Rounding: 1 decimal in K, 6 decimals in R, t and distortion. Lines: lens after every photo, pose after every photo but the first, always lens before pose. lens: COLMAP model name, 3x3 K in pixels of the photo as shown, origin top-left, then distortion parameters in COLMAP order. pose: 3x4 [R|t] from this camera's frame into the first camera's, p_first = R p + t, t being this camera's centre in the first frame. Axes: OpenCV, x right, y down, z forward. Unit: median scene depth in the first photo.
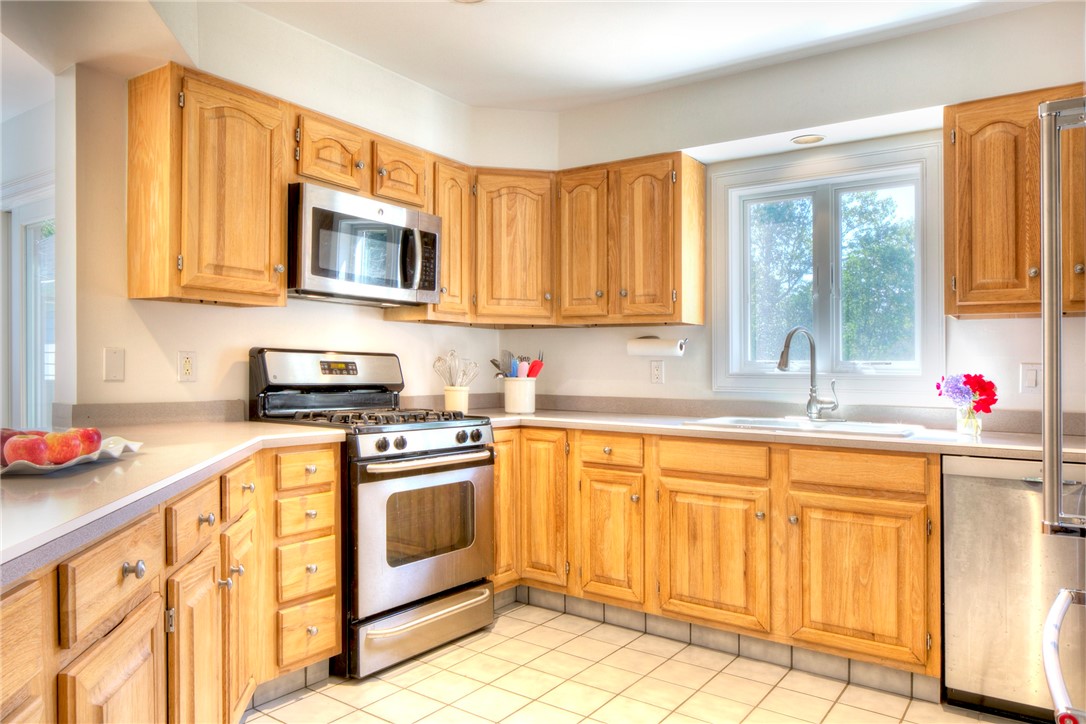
lens RADIAL K [[724.3, 0, 550.3], [0, 724.3, 368.7], [0, 0, 1]] dist [0.002656, 0.001947]
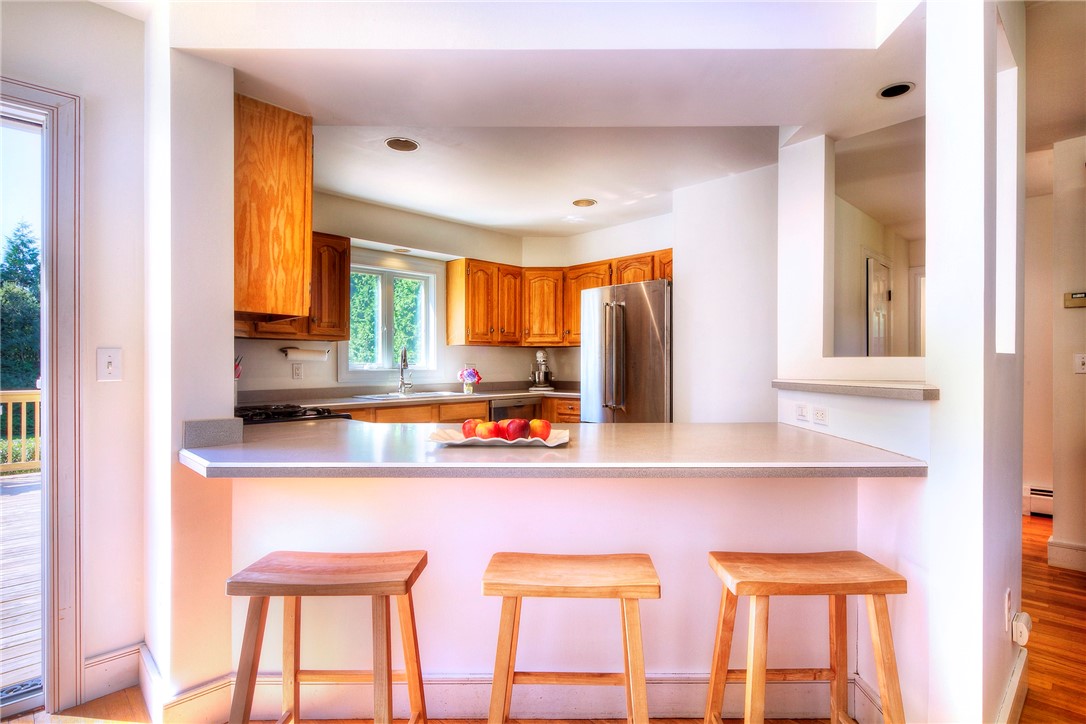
lens RADIAL K [[550.5, 0, 543.1], [0, 550.5, 363.9], [0, 0, 1]] dist [0.002353, -0.000938]
pose [[0.175663, -0.009378, 0.984406, -1.112765], [0.009145, 0.999927, 0.007894, -0.020665], [-0.984408, 0.007615, 0.175736, 0.386559]]
